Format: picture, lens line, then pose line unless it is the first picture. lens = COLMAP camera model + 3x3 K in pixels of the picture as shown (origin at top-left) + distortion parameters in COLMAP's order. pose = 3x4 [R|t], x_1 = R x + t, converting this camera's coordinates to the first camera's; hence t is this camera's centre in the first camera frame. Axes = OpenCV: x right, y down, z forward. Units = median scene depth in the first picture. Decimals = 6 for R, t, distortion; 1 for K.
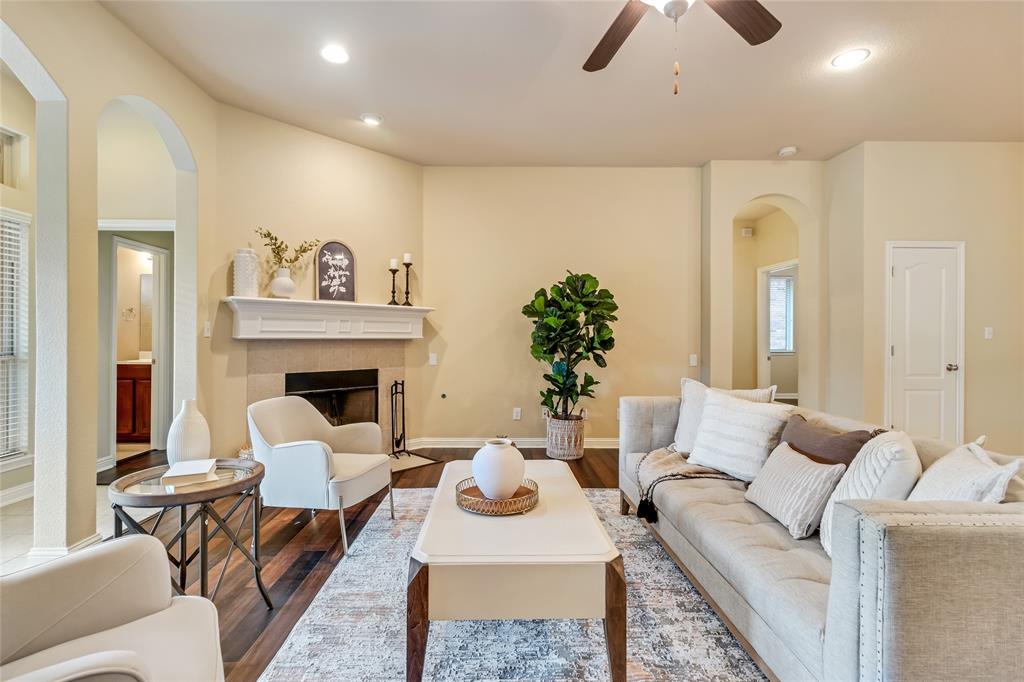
lens RADIAL K [[482.6, 0, 507.8], [0, 482.6, 333.6], [0, 0, 1]] dist [0.005306, -0.000173]
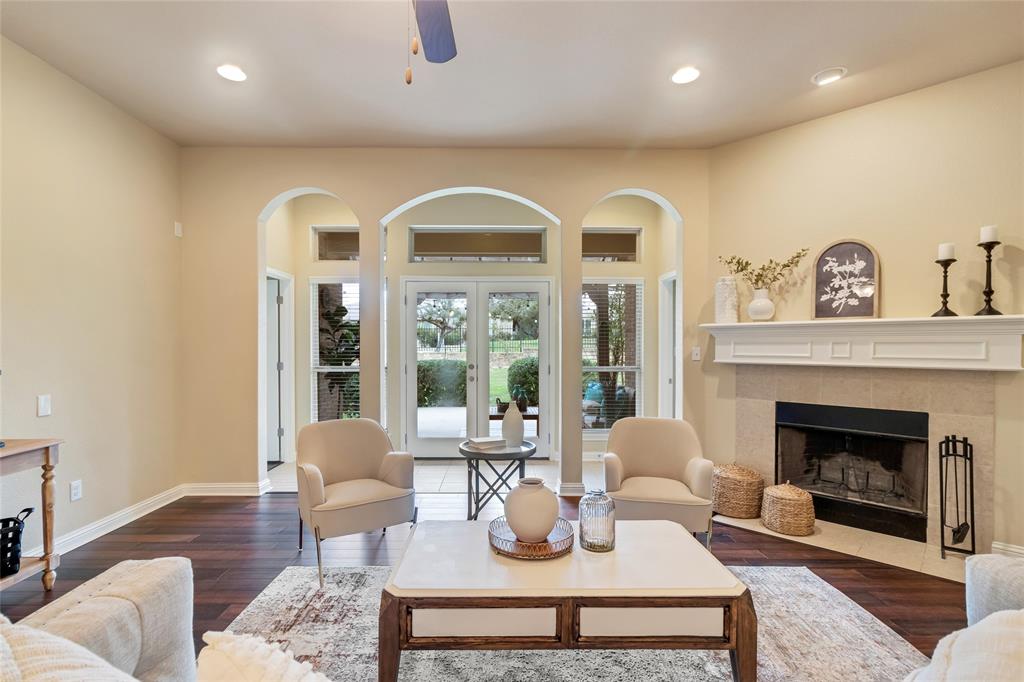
lens RADIAL K [[482.6, 0, 482.5], [0, 482.6, 352.8], [0, 0, 1]] dist [0.005306, -0.000173]
pose [[-0.034385, 0.009897, -0.999360, 0.449643], [0.004520, 0.999942, 0.009747, -0.020615], [0.999398, -0.004182, -0.034428, 0.437738]]
